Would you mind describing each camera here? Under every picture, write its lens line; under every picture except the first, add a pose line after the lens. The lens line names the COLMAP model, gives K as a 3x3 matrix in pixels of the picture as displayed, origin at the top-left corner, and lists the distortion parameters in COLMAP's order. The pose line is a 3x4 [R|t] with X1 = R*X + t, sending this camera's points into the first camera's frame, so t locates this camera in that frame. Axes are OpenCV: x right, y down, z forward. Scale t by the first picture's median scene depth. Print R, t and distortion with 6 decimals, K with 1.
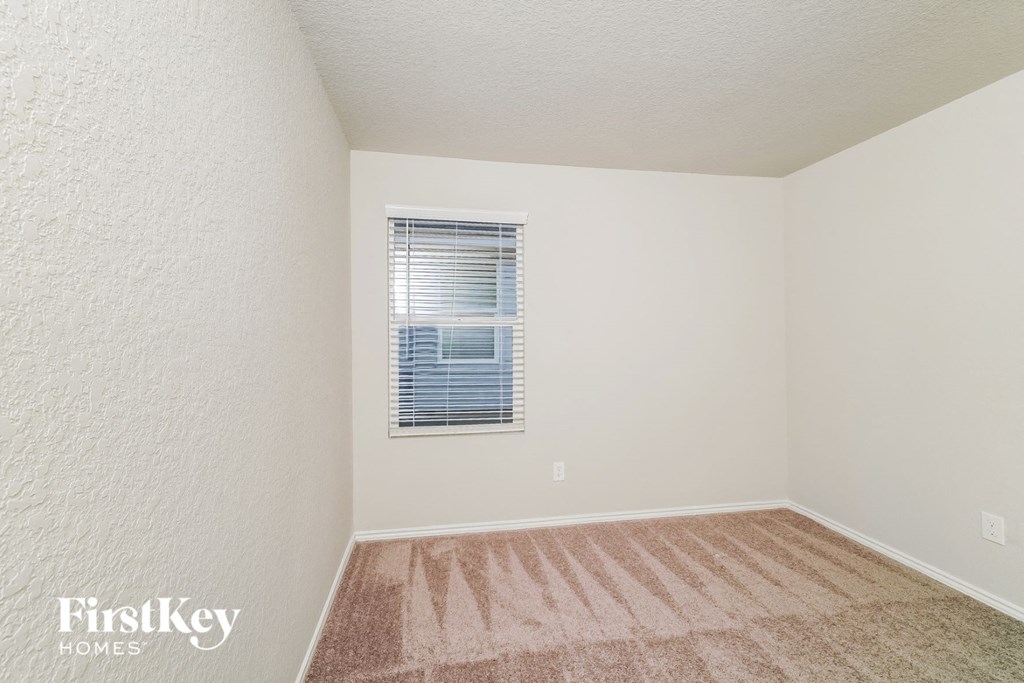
lens RADIAL K [[456.2, 0, 512.0], [0, 456.2, 341.5], [0, 0, 1]] dist [-0.028826, 0.000100]
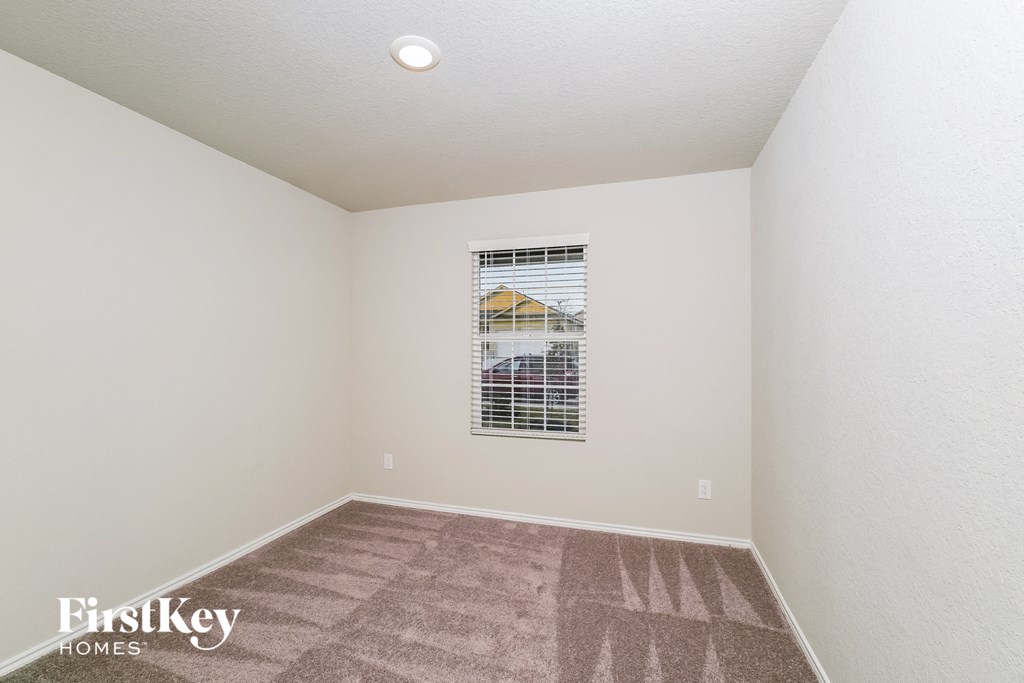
lens RADIAL K [[419.2, 0, 515.2], [0, 419.2, 362.1], [0, 0, 1]] dist [-0.001386, -0.000016]
pose [[0.900802, 0.008440, -0.434148, 0.298861], [-0.002038, 0.999882, 0.015208, 0.000719], [0.434225, -0.012815, 0.900713, 0.048989]]
